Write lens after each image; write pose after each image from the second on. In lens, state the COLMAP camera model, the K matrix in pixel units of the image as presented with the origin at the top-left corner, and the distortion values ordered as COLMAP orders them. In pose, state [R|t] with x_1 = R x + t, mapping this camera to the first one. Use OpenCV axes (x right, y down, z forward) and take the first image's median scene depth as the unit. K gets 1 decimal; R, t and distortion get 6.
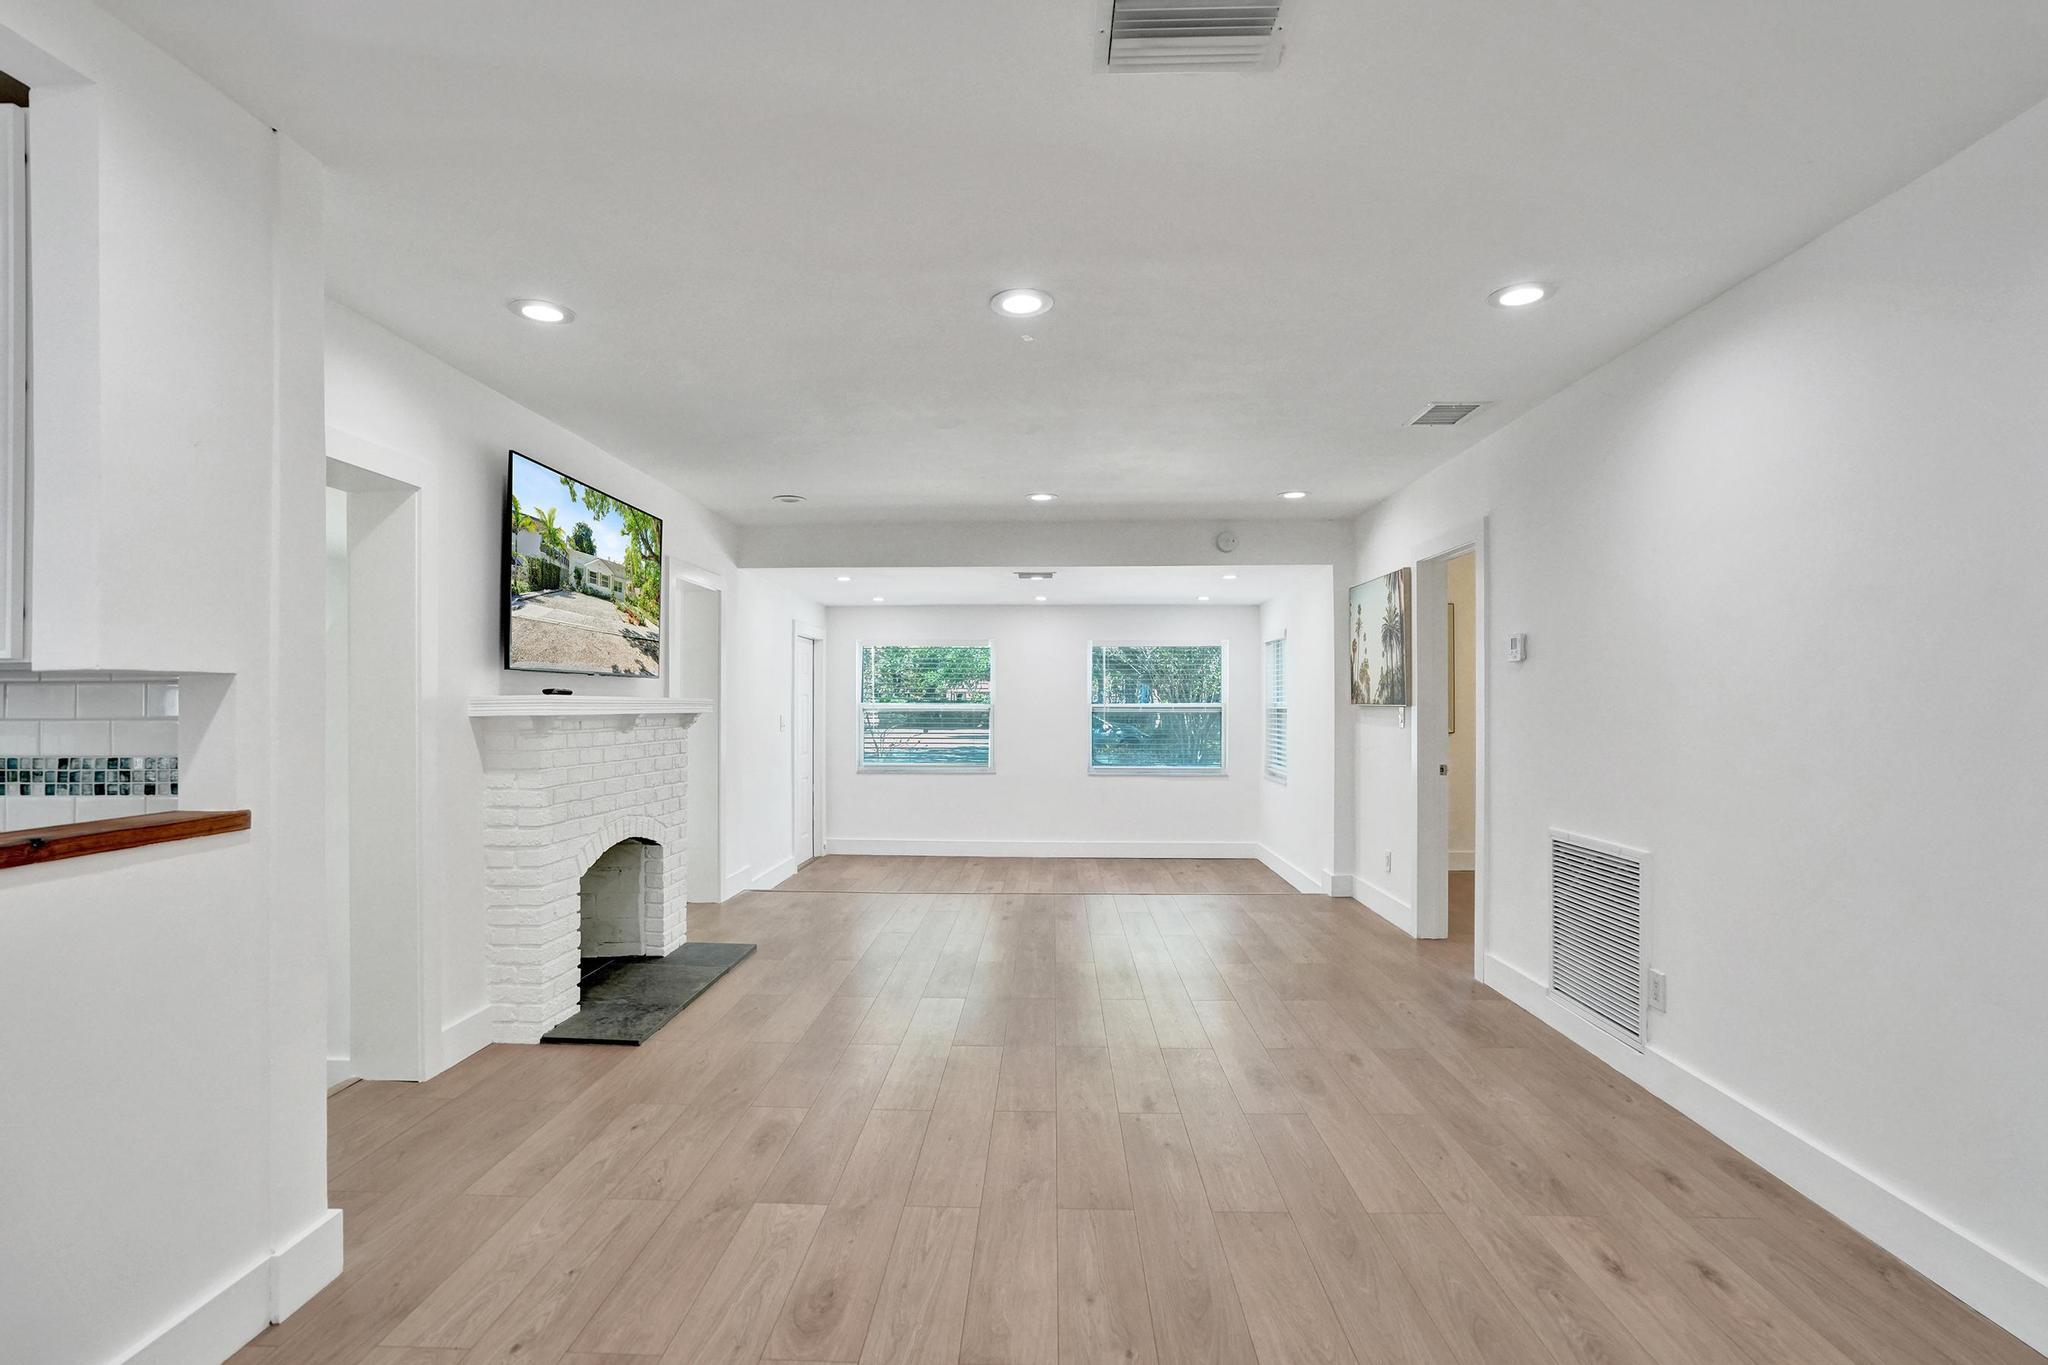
lens RADIAL K [[963.5, 0, 1014.5], [0, 963.5, 699.9], [0, 0, 1]] dist [-0.040273, 0.001062]
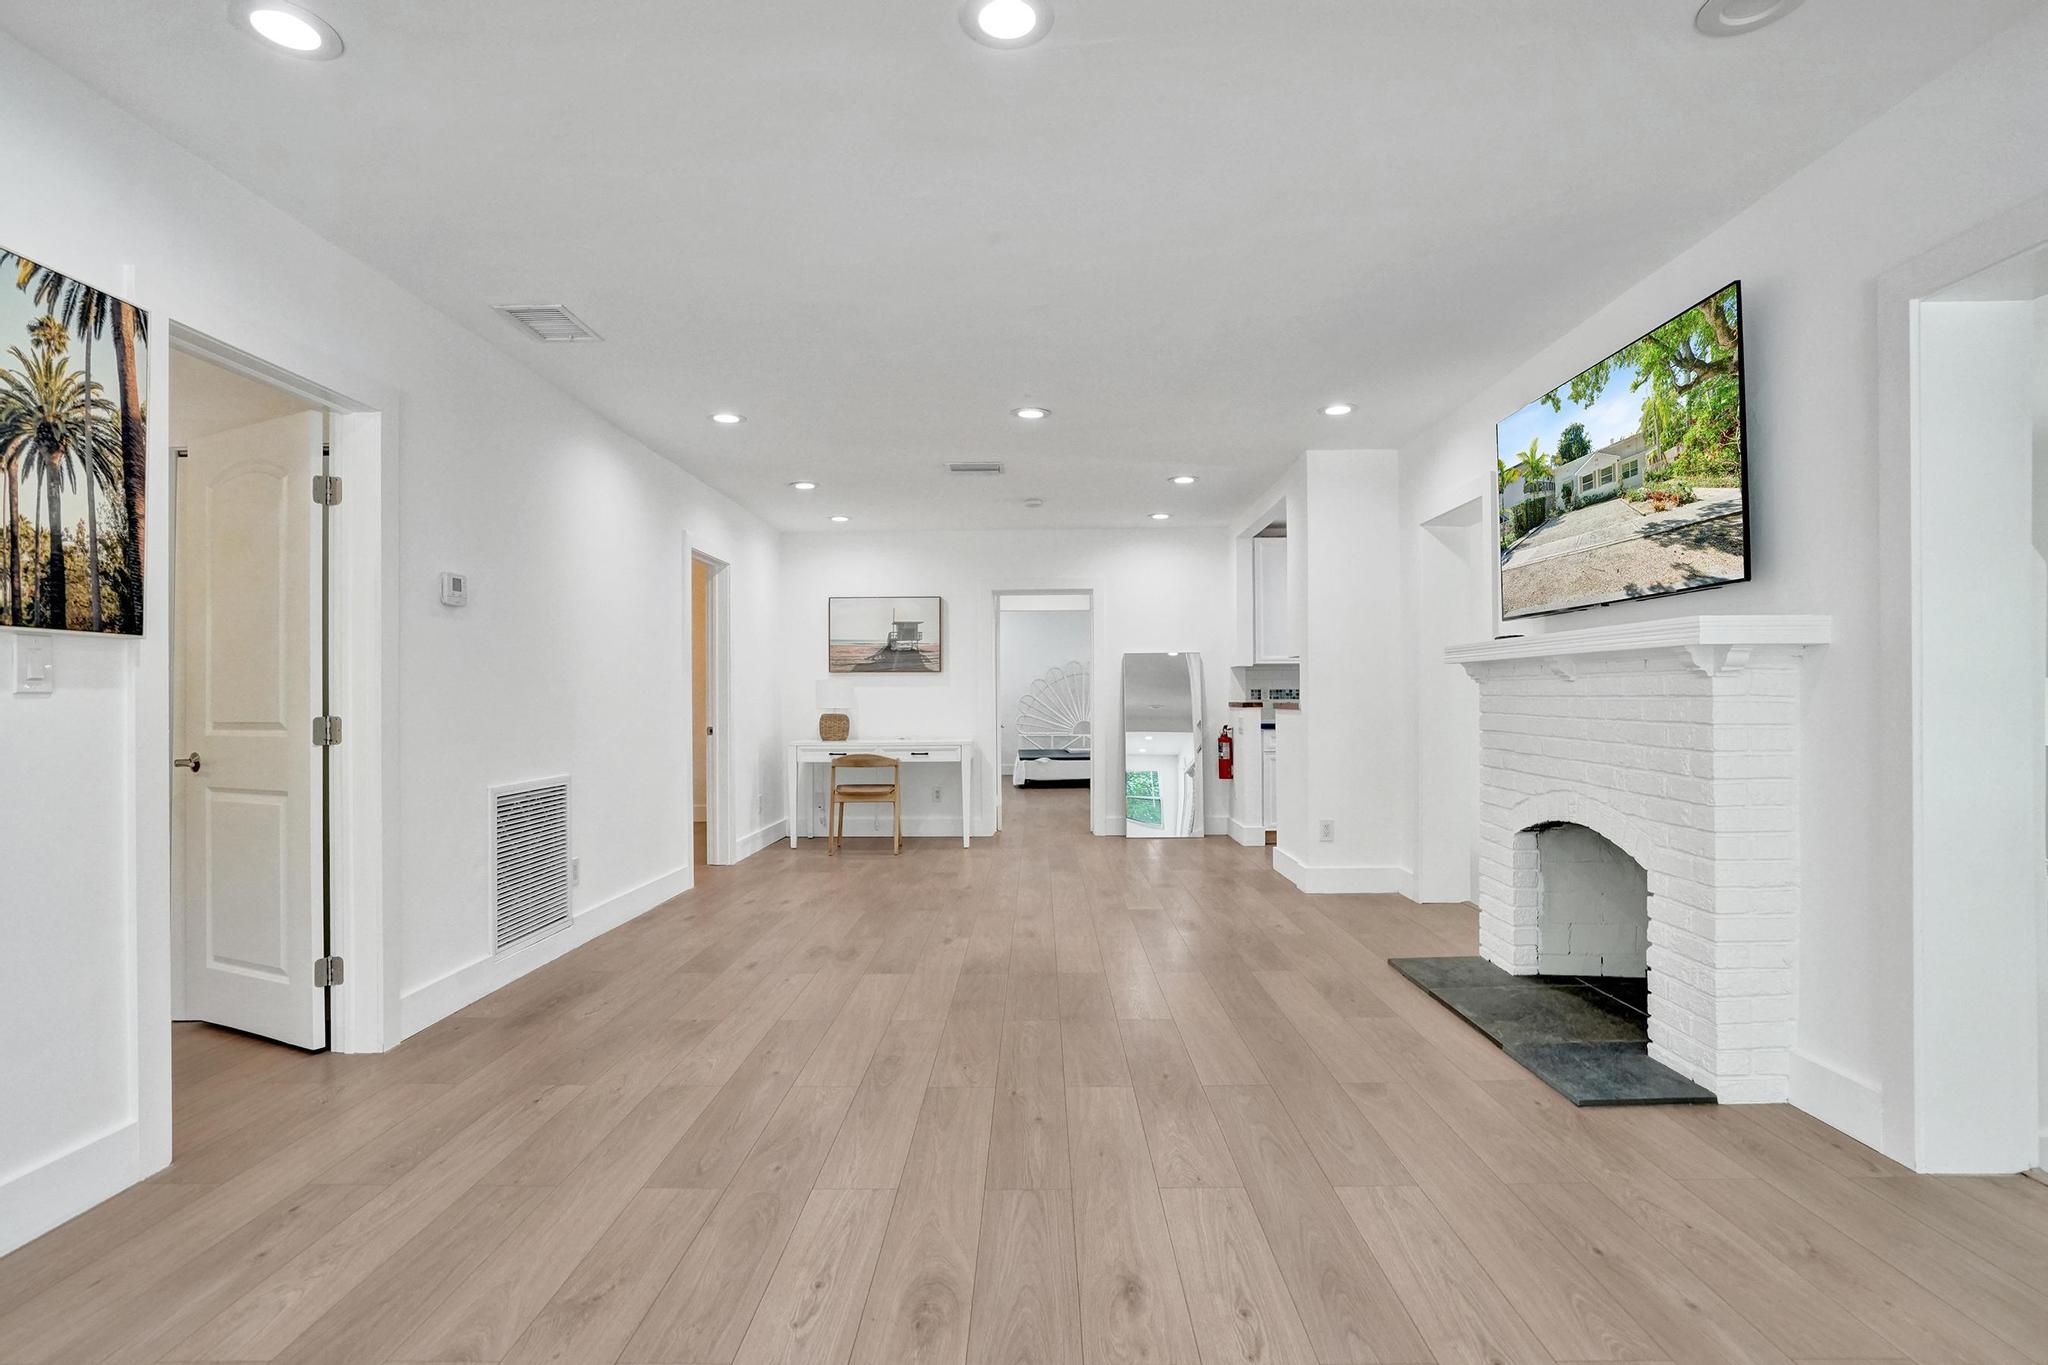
lens RADIAL K [[1042.8, 0, 1008.9], [0, 1042.8, 680.6], [0, 0, 1]] dist [-0.026131, 0.010153]
pose [[-0.999857, 0.008238, -0.014752, 0.050967], [0.008479, 0.999831, -0.016341, 0.046850], [0.014614, -0.016463, -0.999758, 1.926631]]
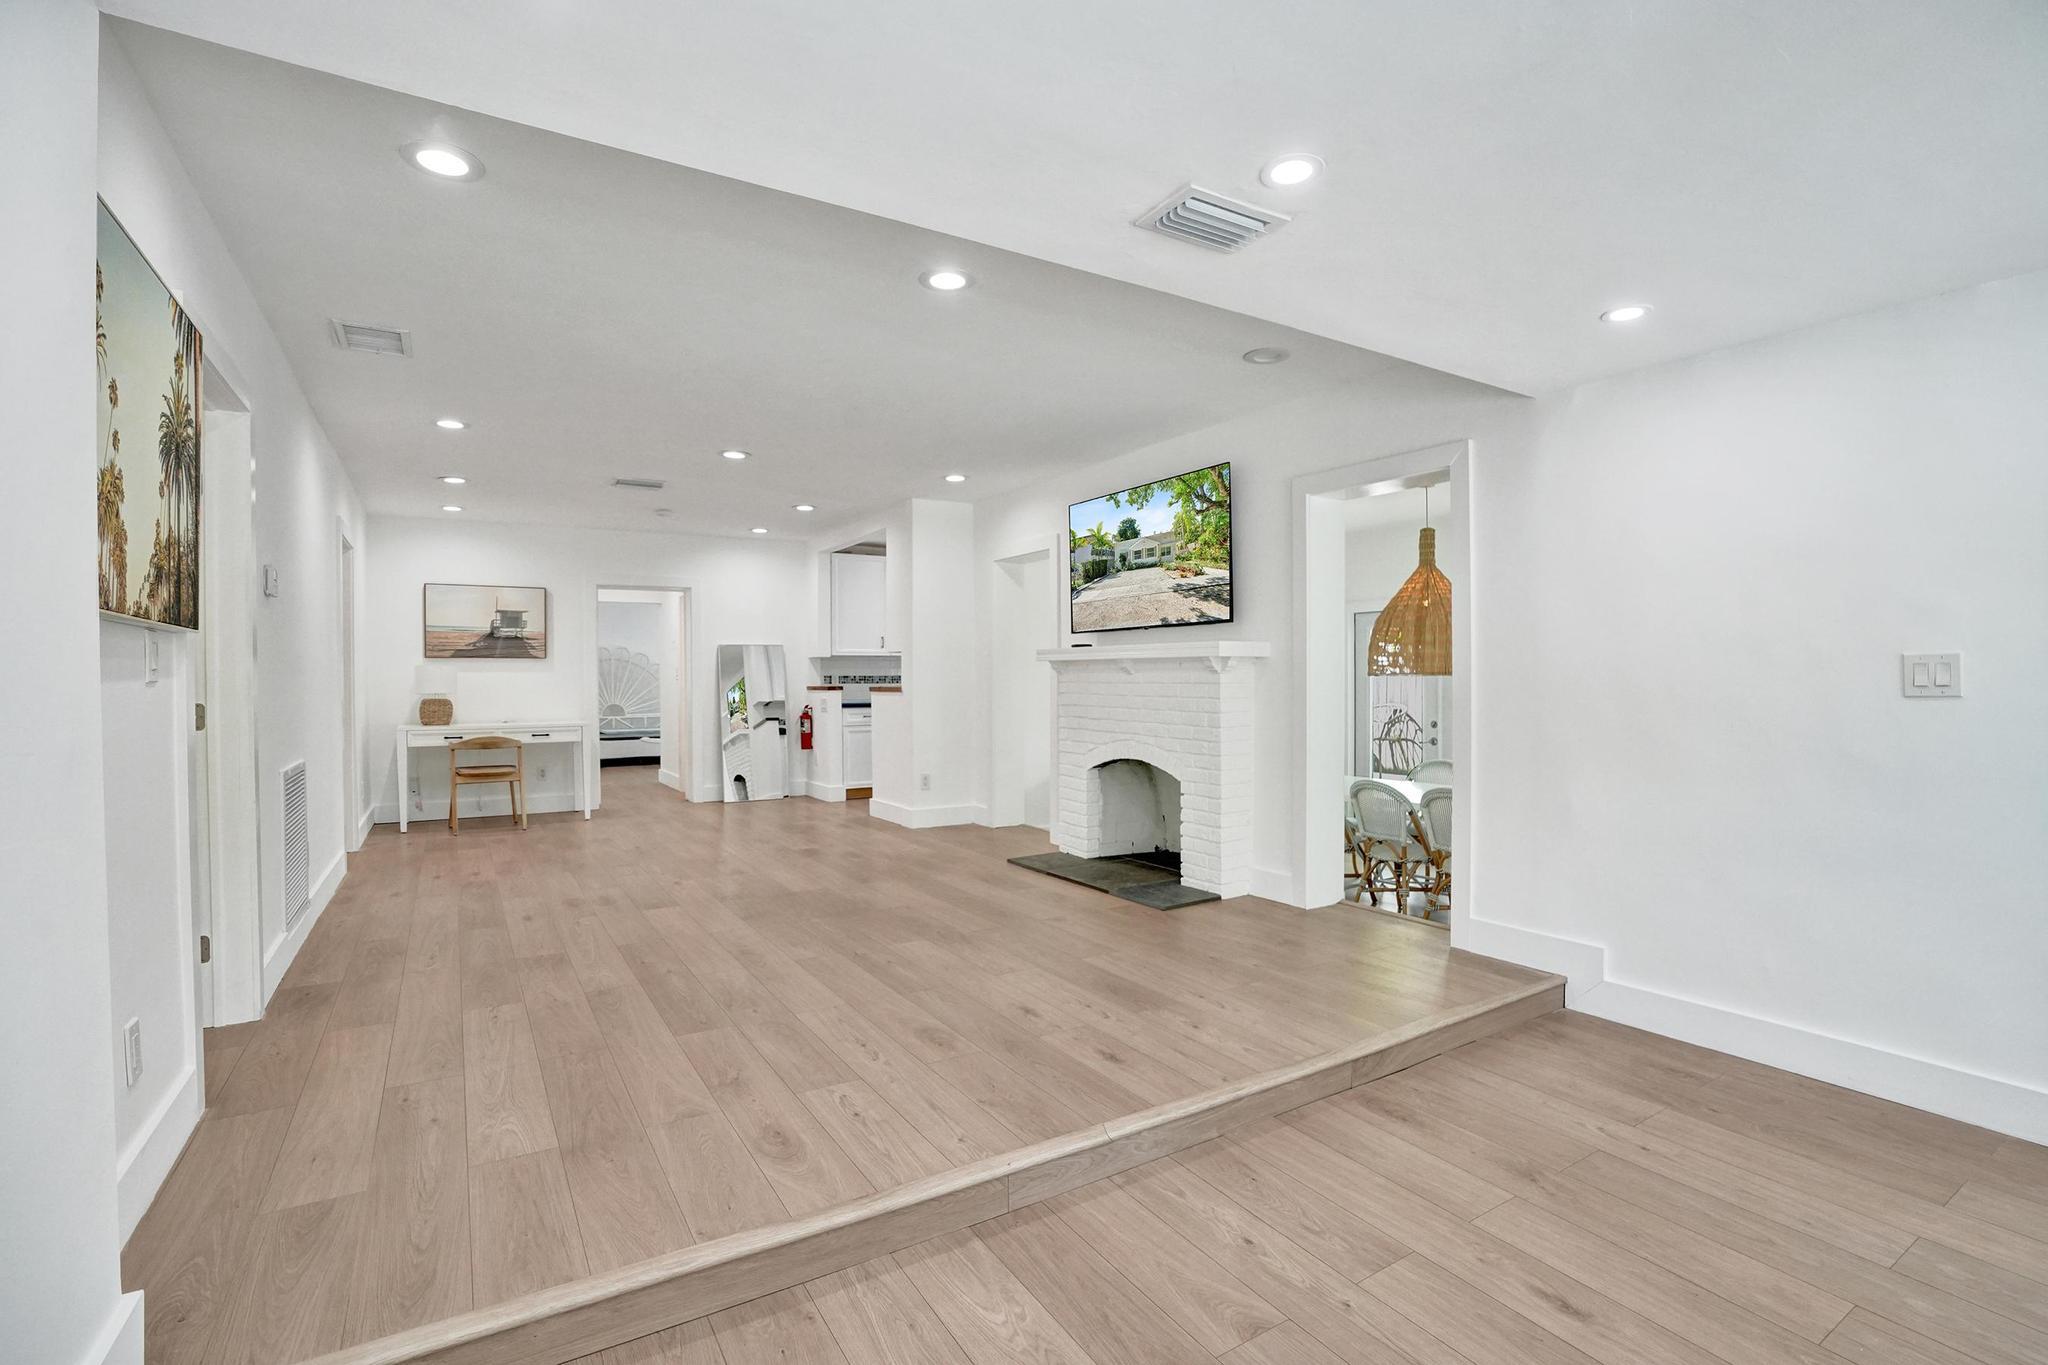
lens RADIAL K [[963.5, 0, 1038.7], [0, 963.5, 673.8], [0, 0, 1]] dist [-0.040273, 0.001062]
pose [[-0.833967, 0.004194, -0.551799, 0.420229], [0.007339, 0.999967, -0.003491, 0.040884], [0.551766, -0.006961, -0.833970, 2.119733]]
